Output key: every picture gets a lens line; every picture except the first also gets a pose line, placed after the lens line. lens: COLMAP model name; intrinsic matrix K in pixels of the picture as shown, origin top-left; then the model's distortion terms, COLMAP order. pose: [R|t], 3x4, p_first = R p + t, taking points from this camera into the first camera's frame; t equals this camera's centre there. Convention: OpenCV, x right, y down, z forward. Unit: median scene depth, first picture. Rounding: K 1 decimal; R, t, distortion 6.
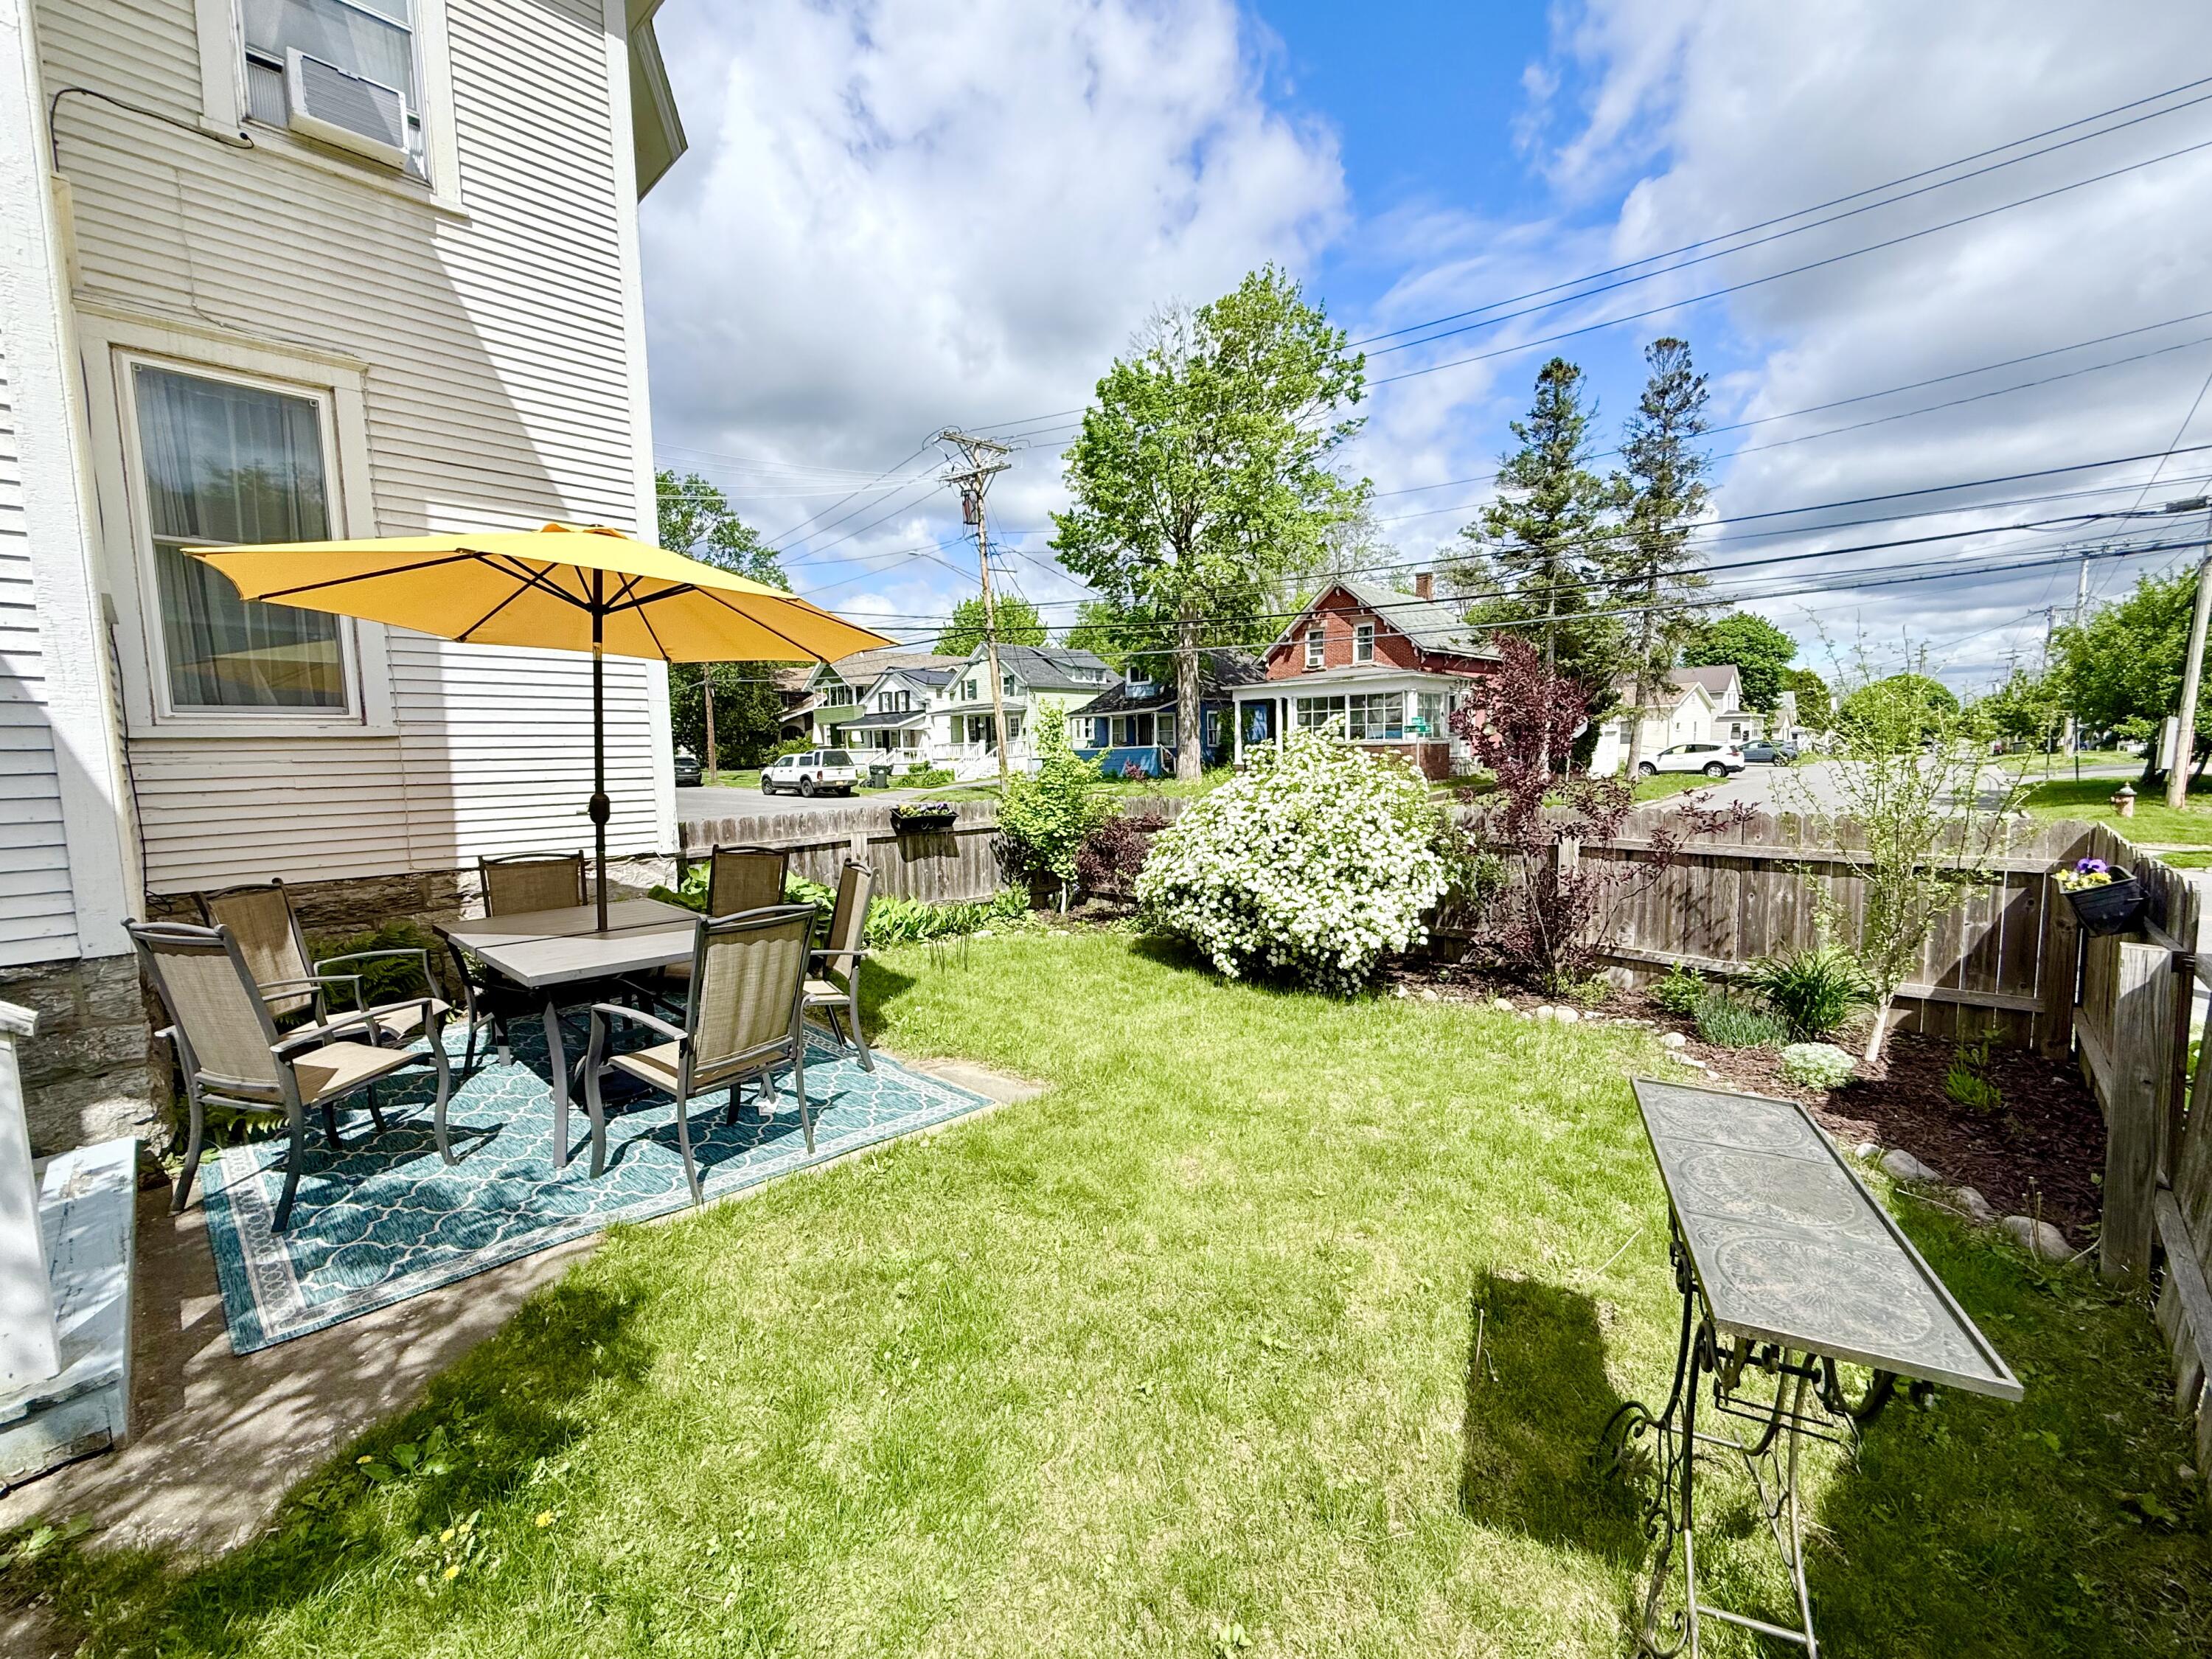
lens RADIAL K [[926.6, 0, 1106.0], [0, 926.6, 829.5], [0, 0, 1]] dist [-0.000318, 0.000093]
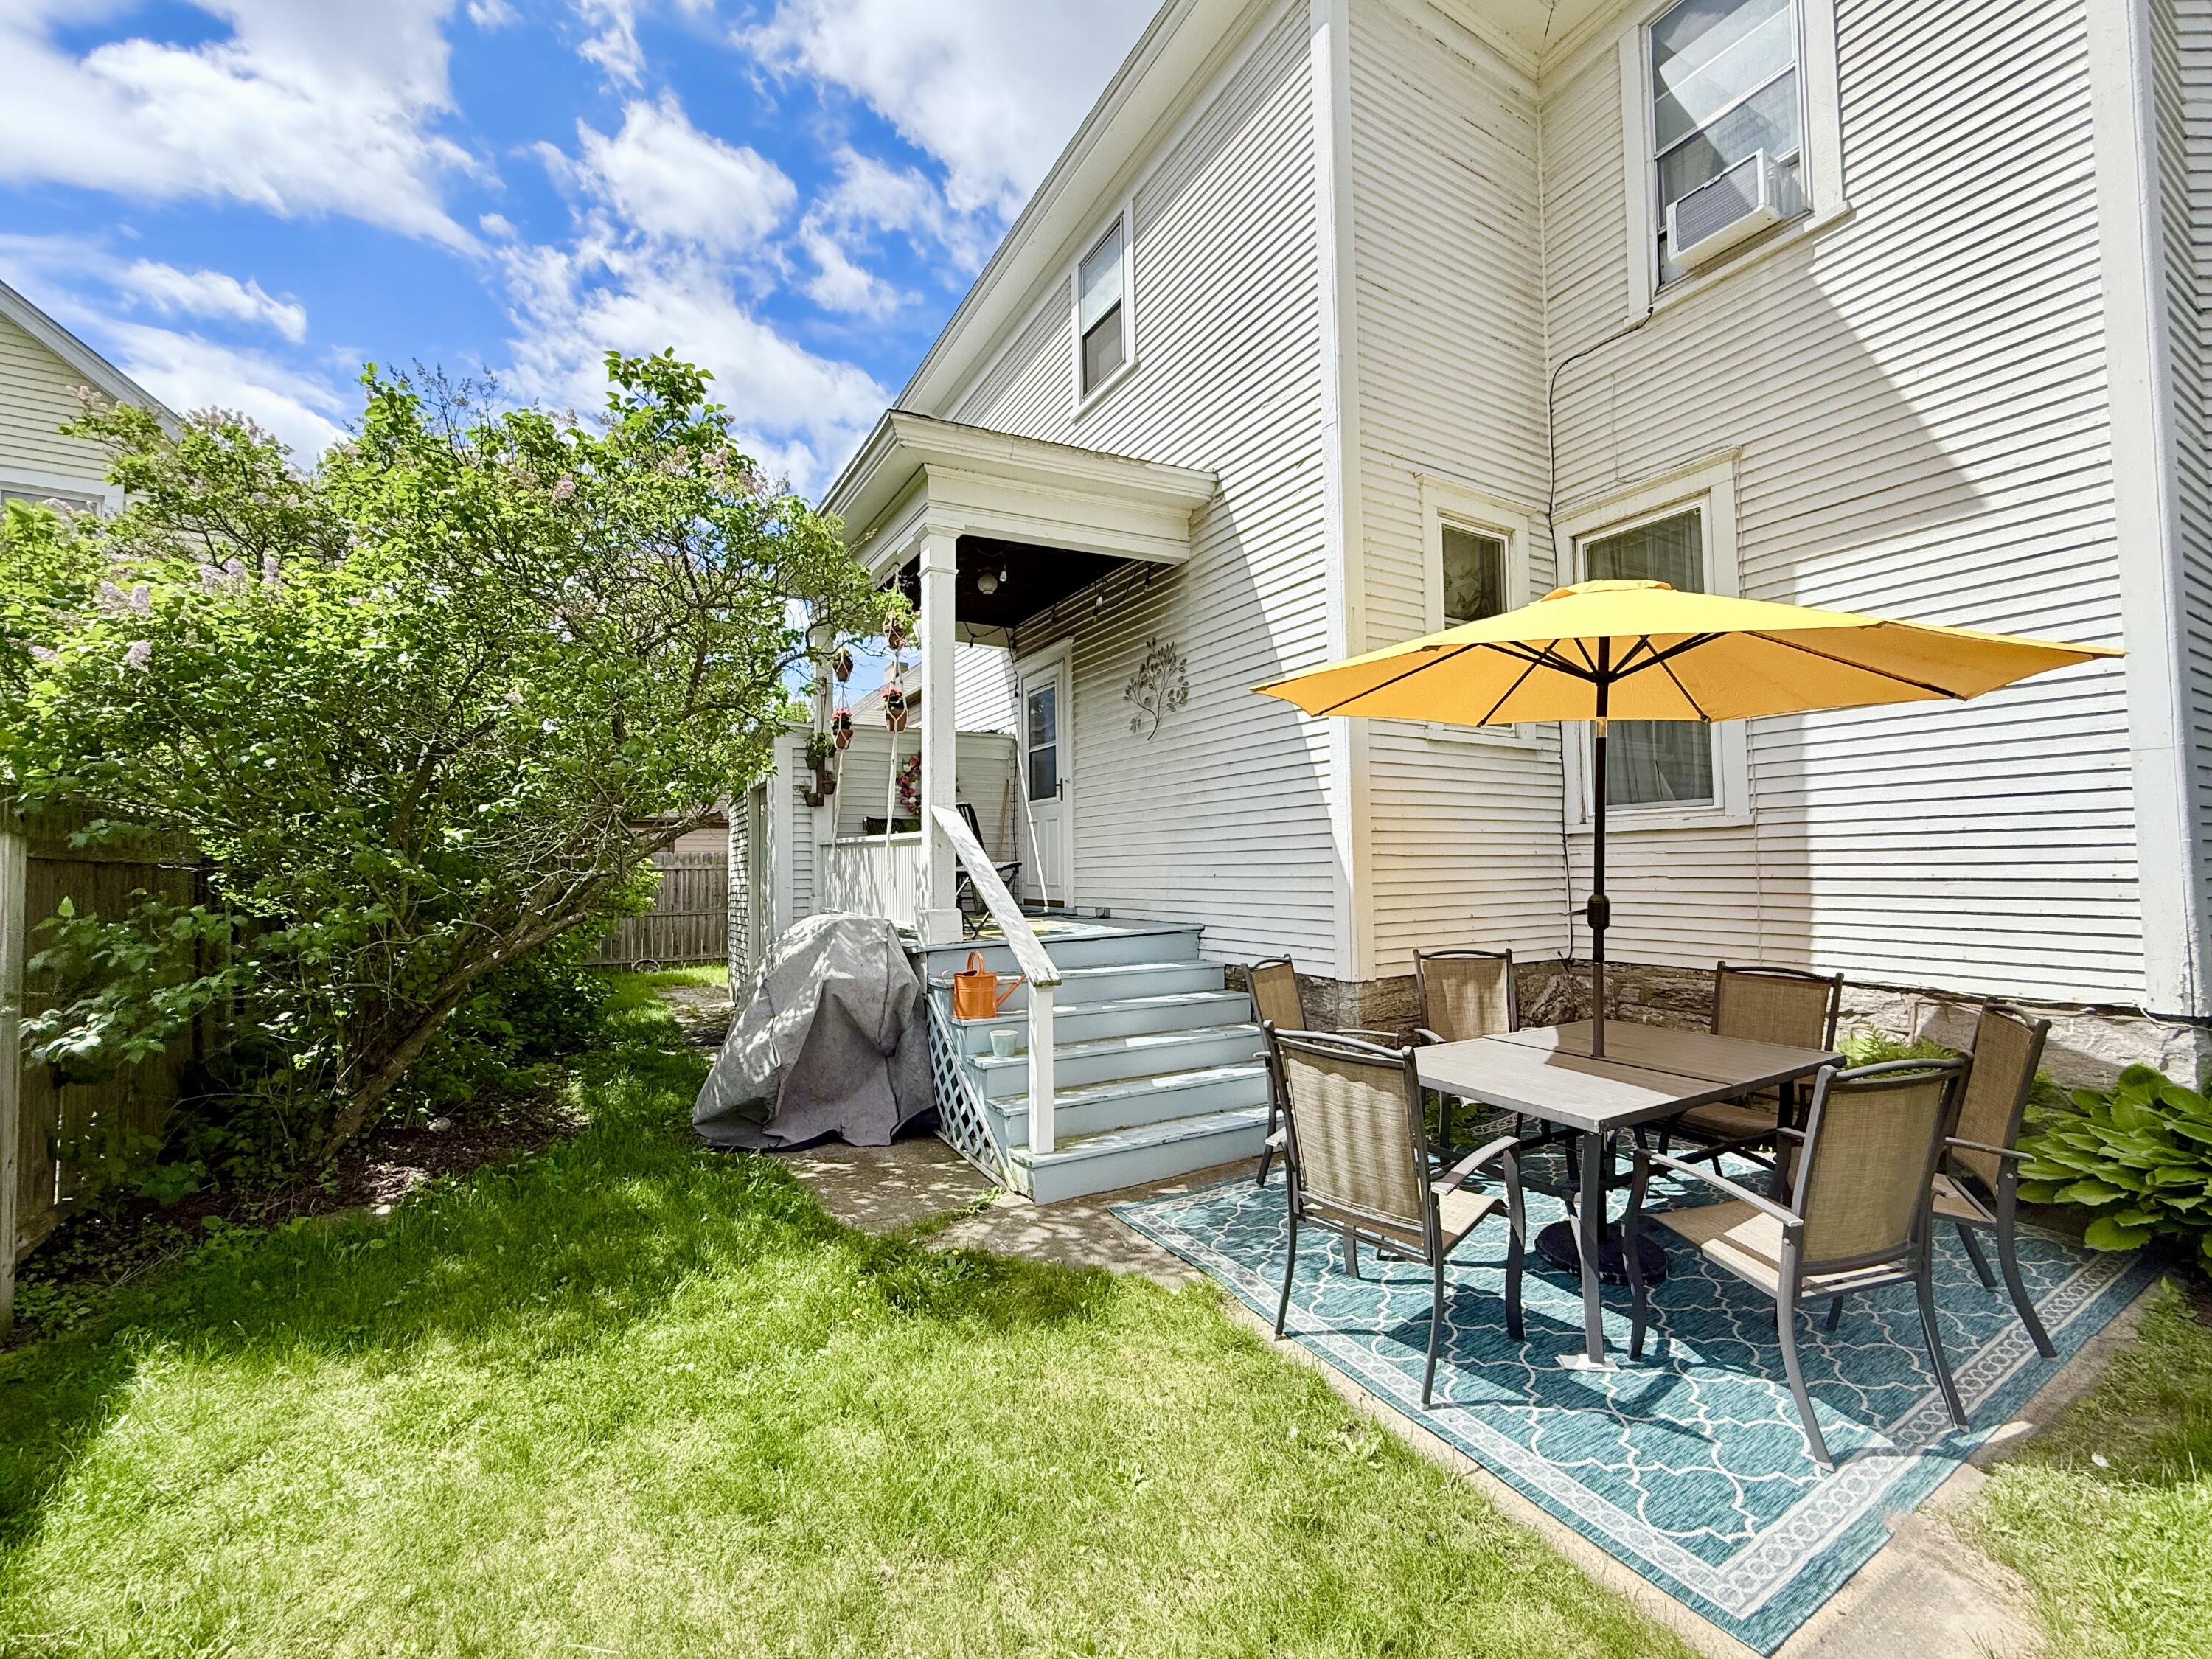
lens RADIAL K [[904.0, 0, 1106.0], [0, 904.0, 829.5], [0, 0, 1]] dist [0.010802, 0.000100]
pose [[-0.265250, -0.018388, -0.964004, 0.372286], [-0.064485, 0.997918, -0.001291, -0.067539], [0.962021, 0.061821, -0.265883, 0.782983]]
